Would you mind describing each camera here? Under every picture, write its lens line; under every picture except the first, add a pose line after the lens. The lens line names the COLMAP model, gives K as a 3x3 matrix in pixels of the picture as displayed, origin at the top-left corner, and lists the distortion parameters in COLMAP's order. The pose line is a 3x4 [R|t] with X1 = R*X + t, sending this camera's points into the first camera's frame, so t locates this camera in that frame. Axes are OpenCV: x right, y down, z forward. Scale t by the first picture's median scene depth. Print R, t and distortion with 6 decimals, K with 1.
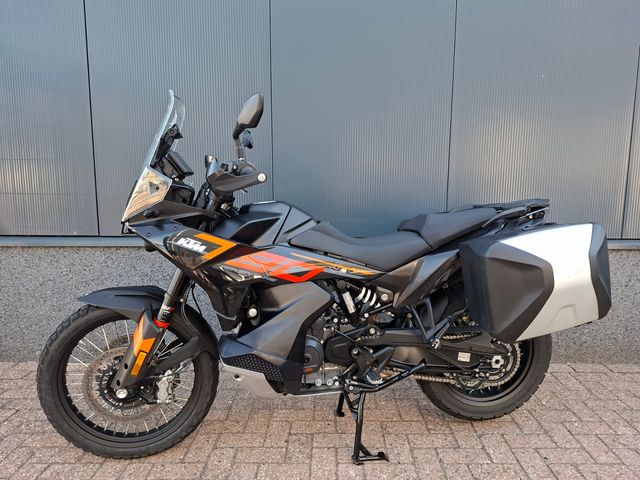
lens RADIAL K [[467.7, 0, 324.8], [0, 467.7, 231.5], [0, 0, 1]] dist [0.048108, -0.055764]
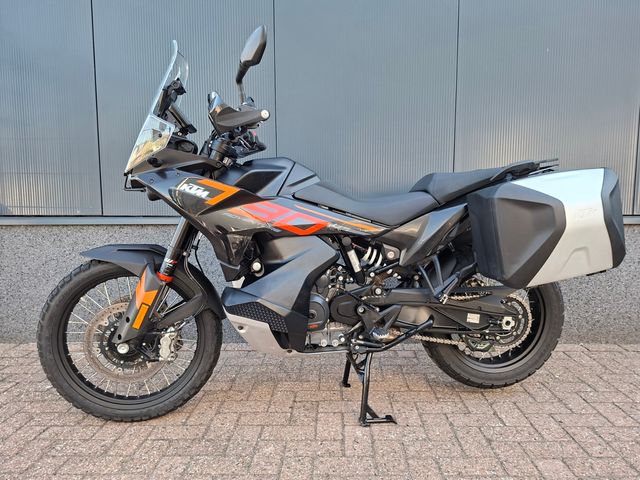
lens RADIAL K [[469.1, 0, 321.8], [0, 469.1, 236.8], [0, 0, 1]] dist [0.063482, -0.074069]
pose [[0.999862, -0.004644, -0.015949, -0.000871], [0.004117, 0.999449, -0.032949, 0.136051], [0.016093, 0.032879, 0.999330, 0.014349]]
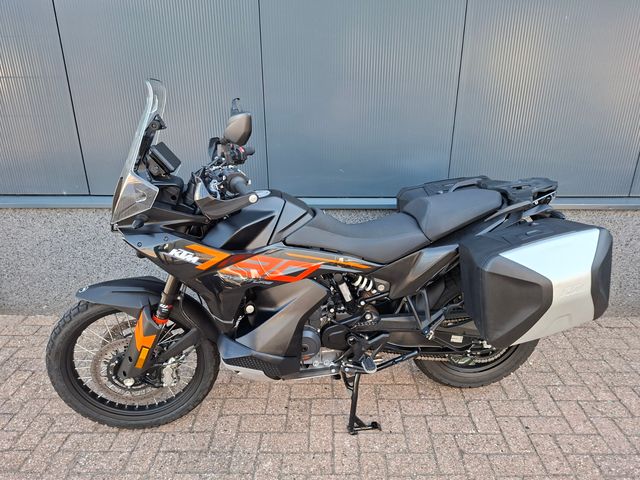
lens RADIAL K [[468.4, 0, 320.0], [0, 468.4, 240.0], [0, 0, 1]] dist [0.063237, -0.081638]
pose [[0.999955, -0.003429, -0.008808, 0.006266], [0.005446, 0.970663, 0.240381, -0.202296], [0.007725, -0.240418, 0.970639, 0.050441]]
